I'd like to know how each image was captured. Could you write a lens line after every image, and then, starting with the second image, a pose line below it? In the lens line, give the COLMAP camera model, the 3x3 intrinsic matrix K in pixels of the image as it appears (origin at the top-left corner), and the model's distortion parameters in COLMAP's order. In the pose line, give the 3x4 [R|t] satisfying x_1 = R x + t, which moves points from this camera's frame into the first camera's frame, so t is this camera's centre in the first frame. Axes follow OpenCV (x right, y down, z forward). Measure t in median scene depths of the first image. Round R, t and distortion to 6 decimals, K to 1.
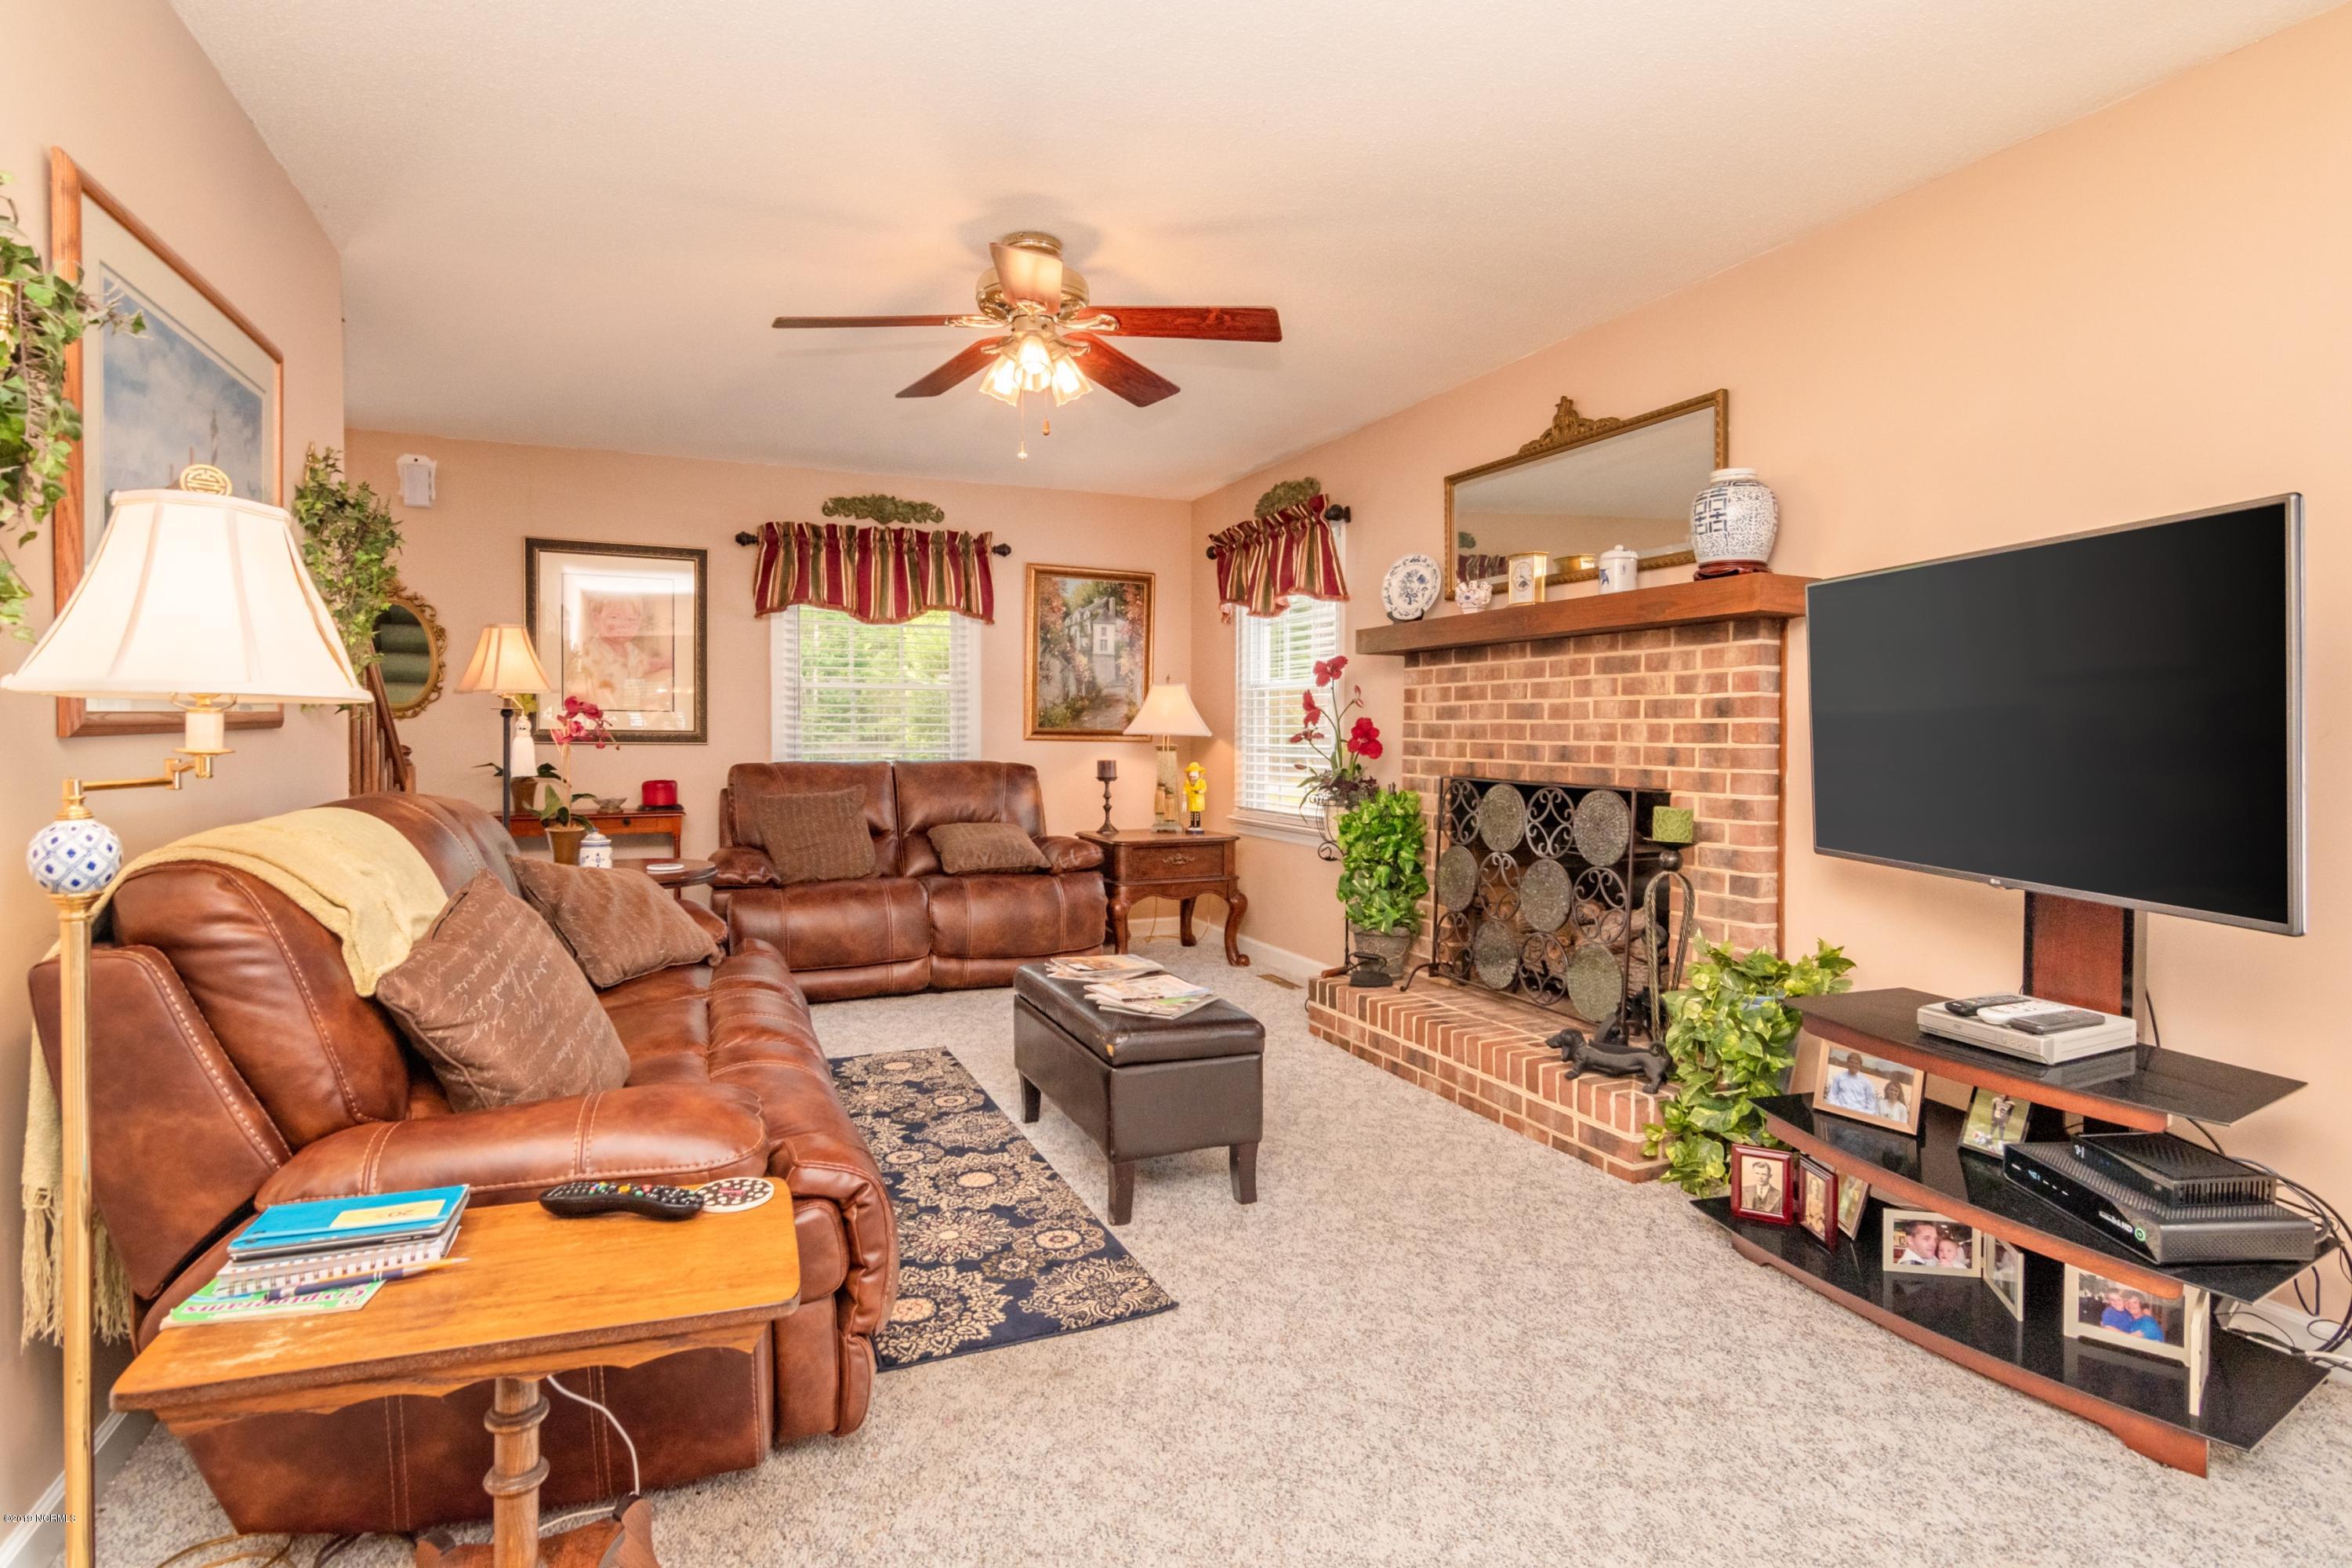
lens RADIAL K [[1167.1, 0, 1165.8], [0, 1167.1, 769.3], [0, 0, 1]] dist [-0.001433, -0.000163]
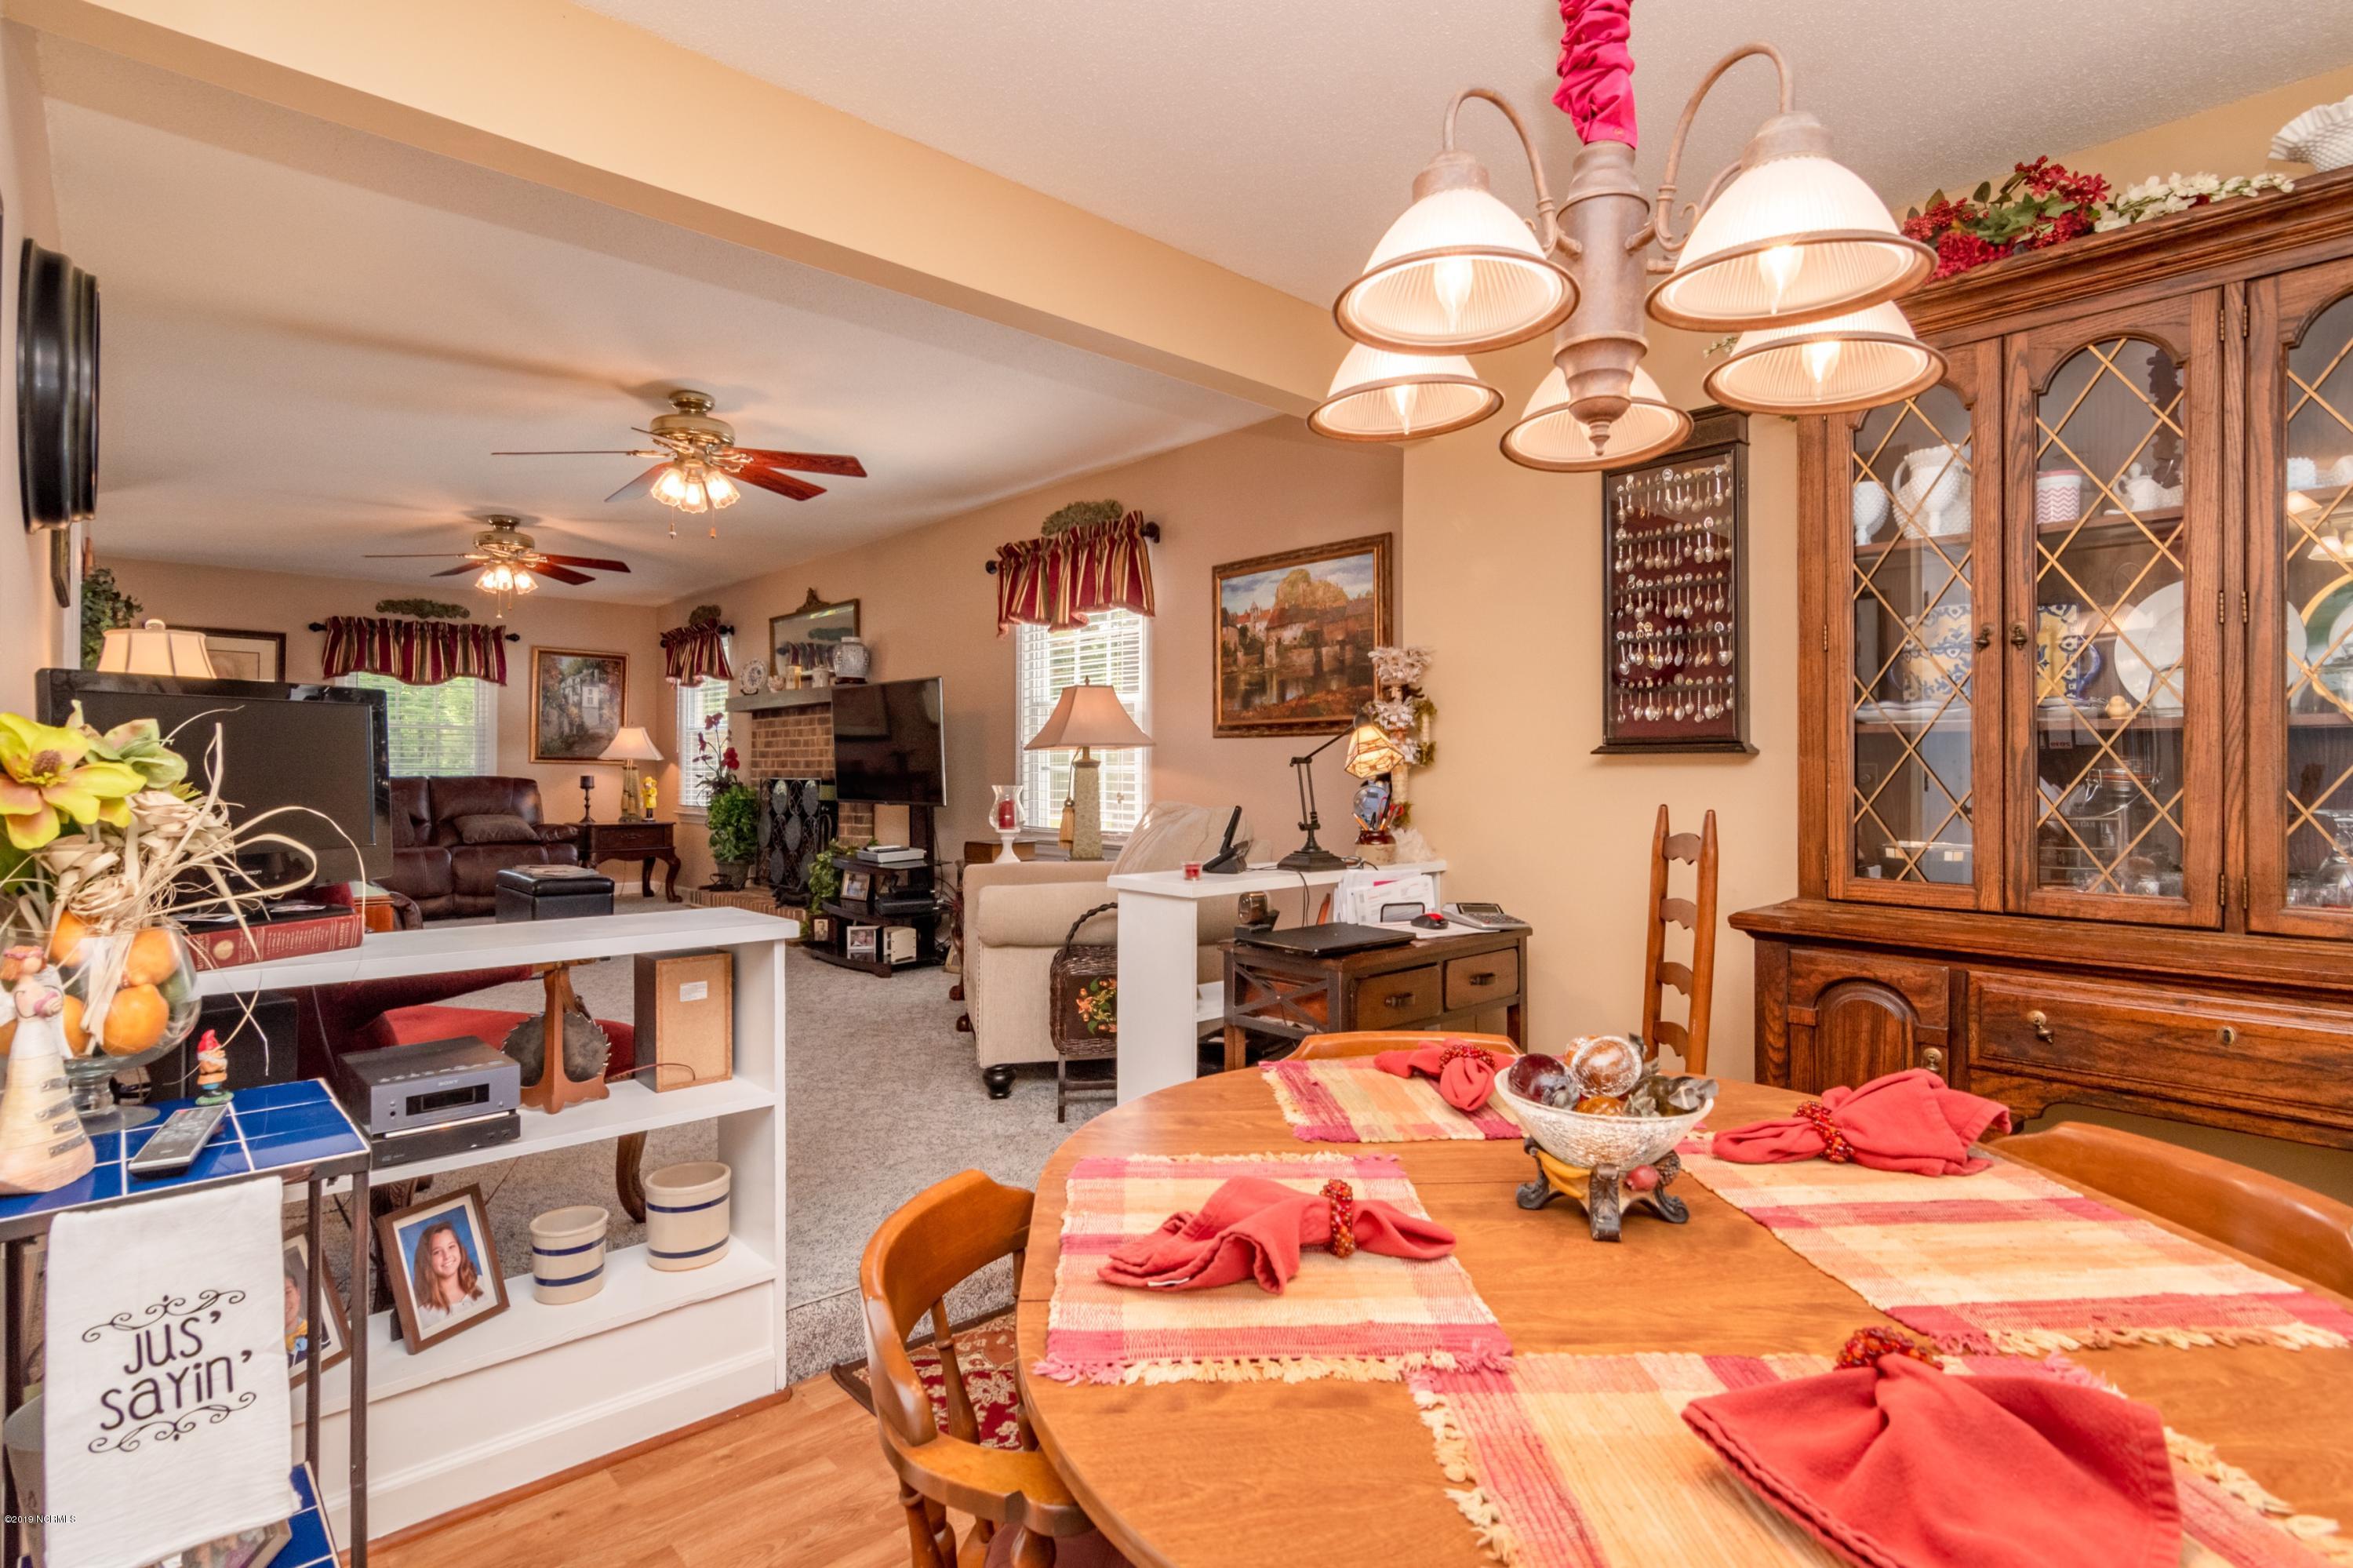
lens RADIAL K [[1167.7, 0, 1166.3], [0, 1167.7, 769.3], [0, 0, 1]] dist [-0.001433, -0.000163]
pose [[0.946406, -0.001073, 0.322977, 0.251632], [0.012727, 0.999342, -0.033974, 0.066211], [-0.322728, 0.036264, 0.945797, -1.019633]]
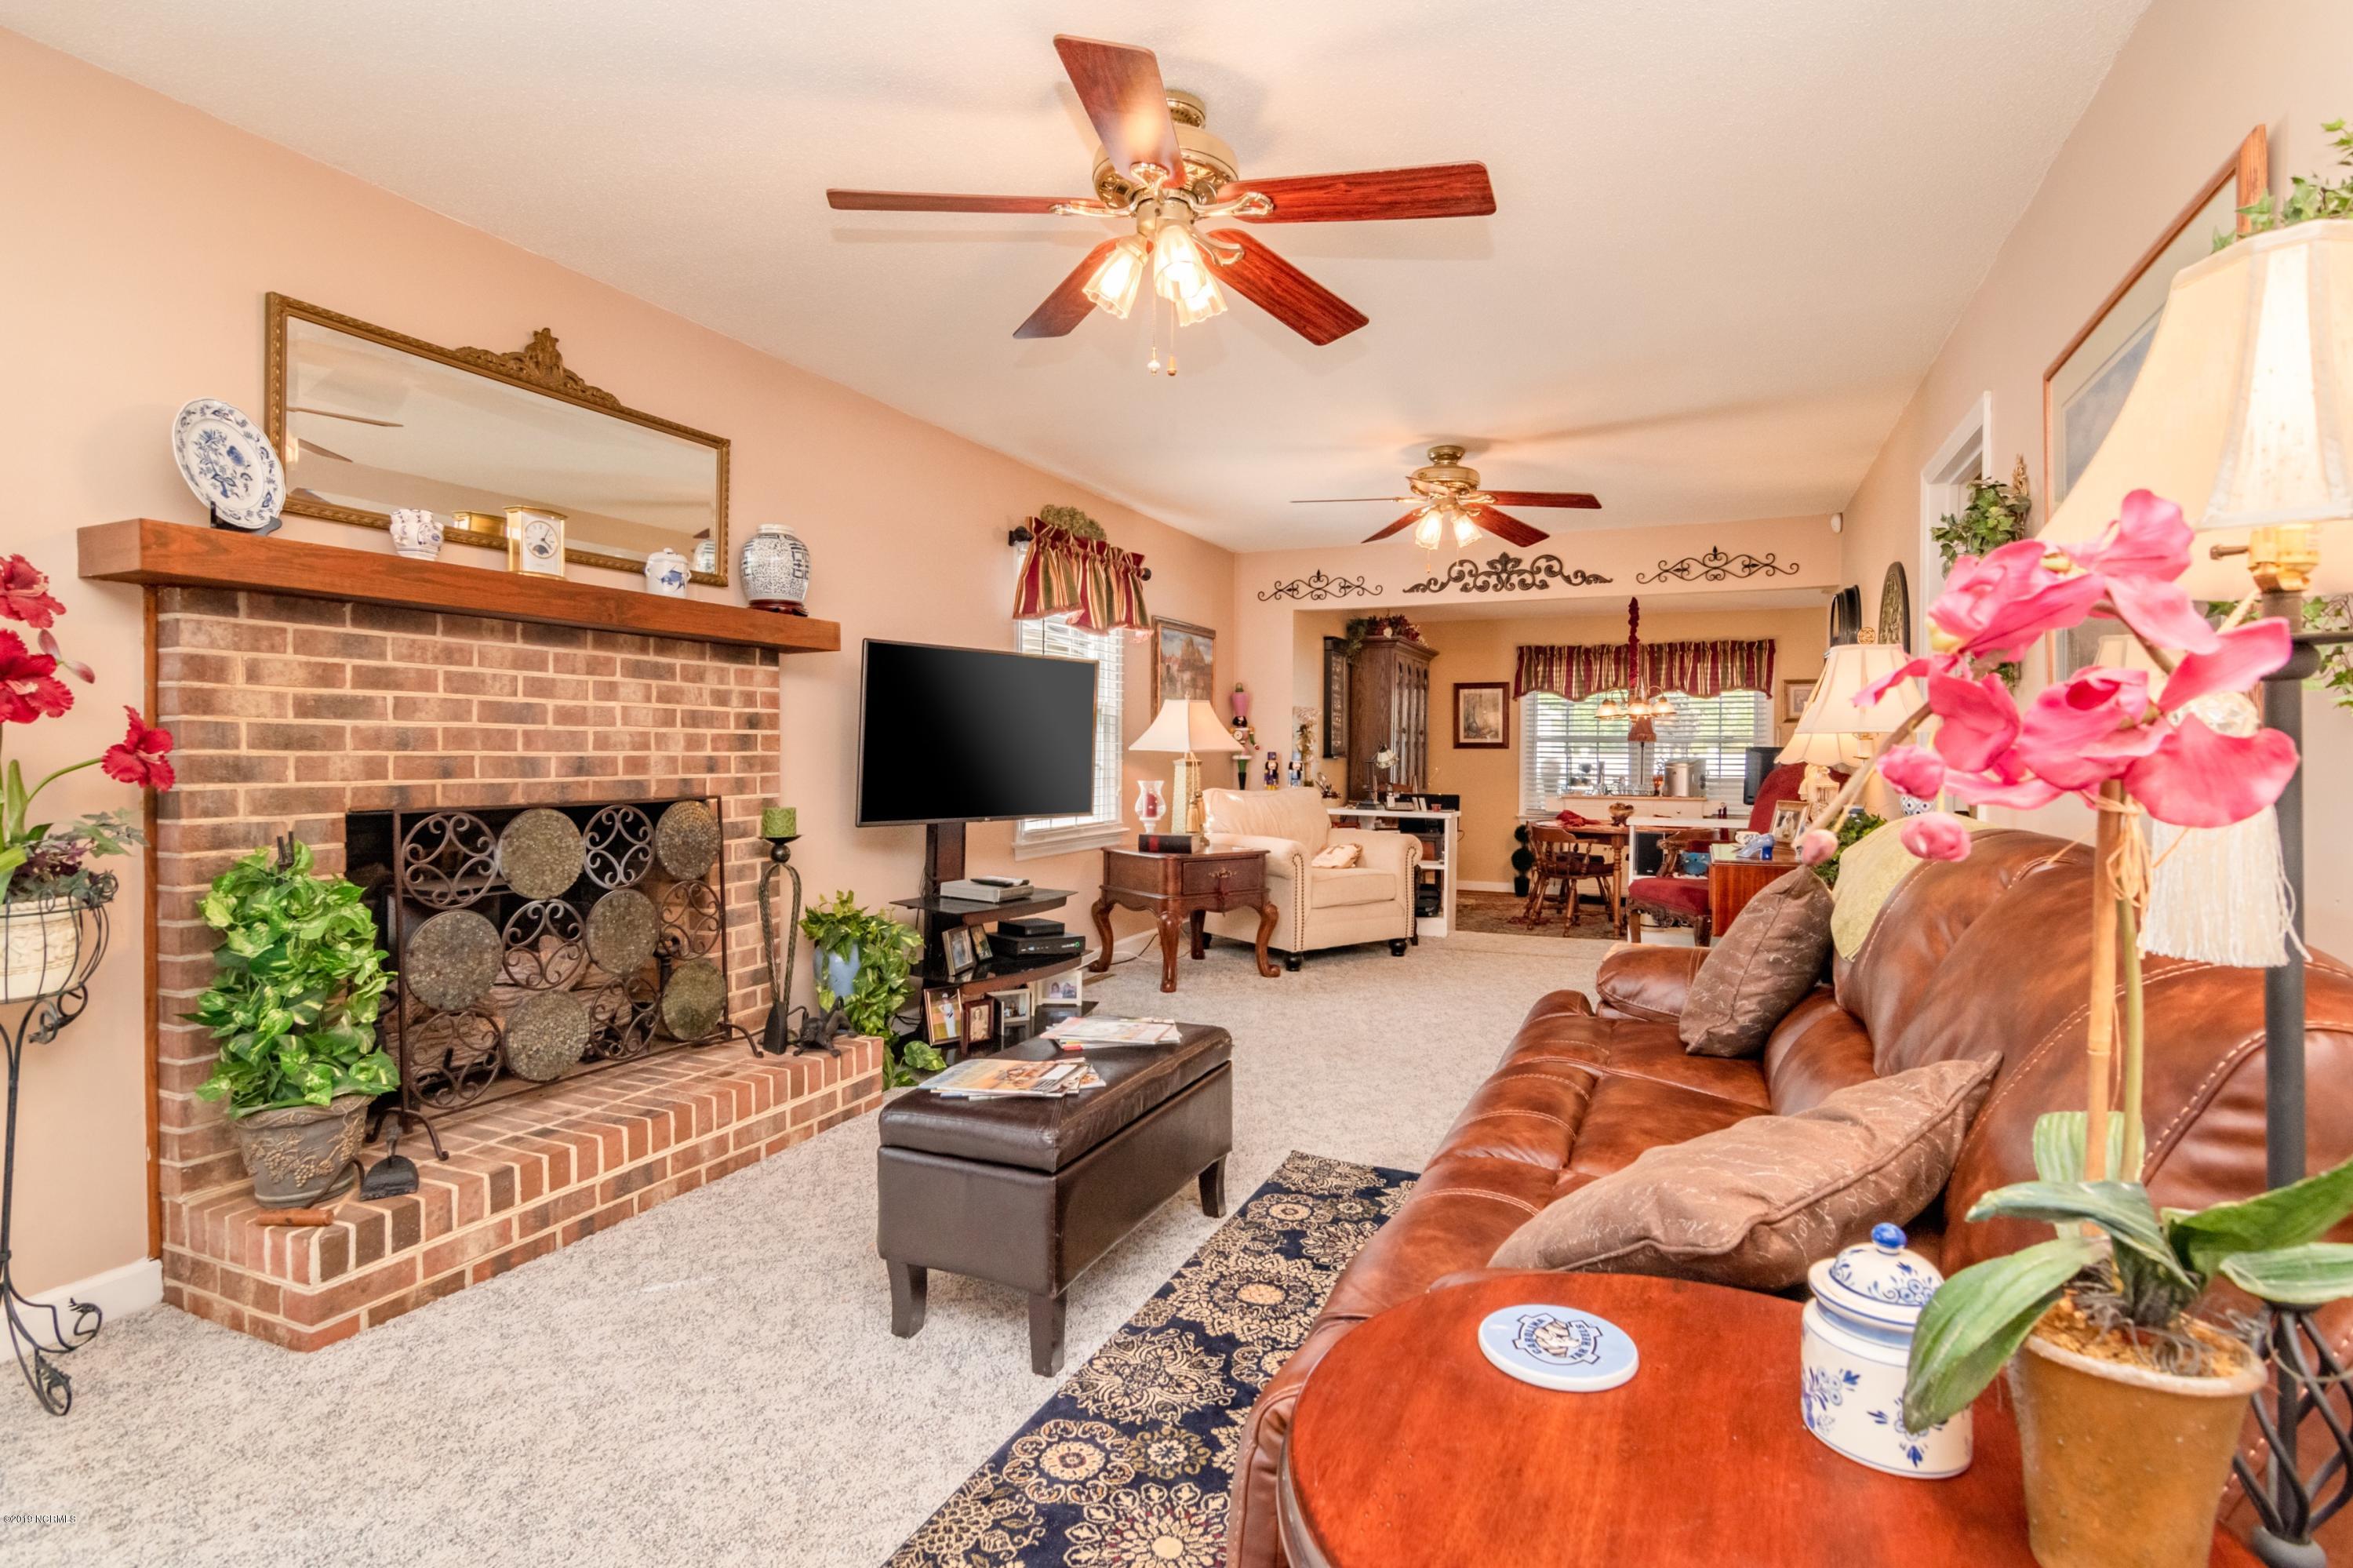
lens RADIAL K [[1167.7, 0, 1166.3], [0, 1167.7, 769.3], [0, 0, 1]] dist [-0.001433, -0.000163]
pose [[-0.672737, -0.020571, 0.739595, -0.514934], [0.016578, 0.998943, 0.042864, -0.036751], [-0.739696, 0.041097, -0.671686, 1.142766]]
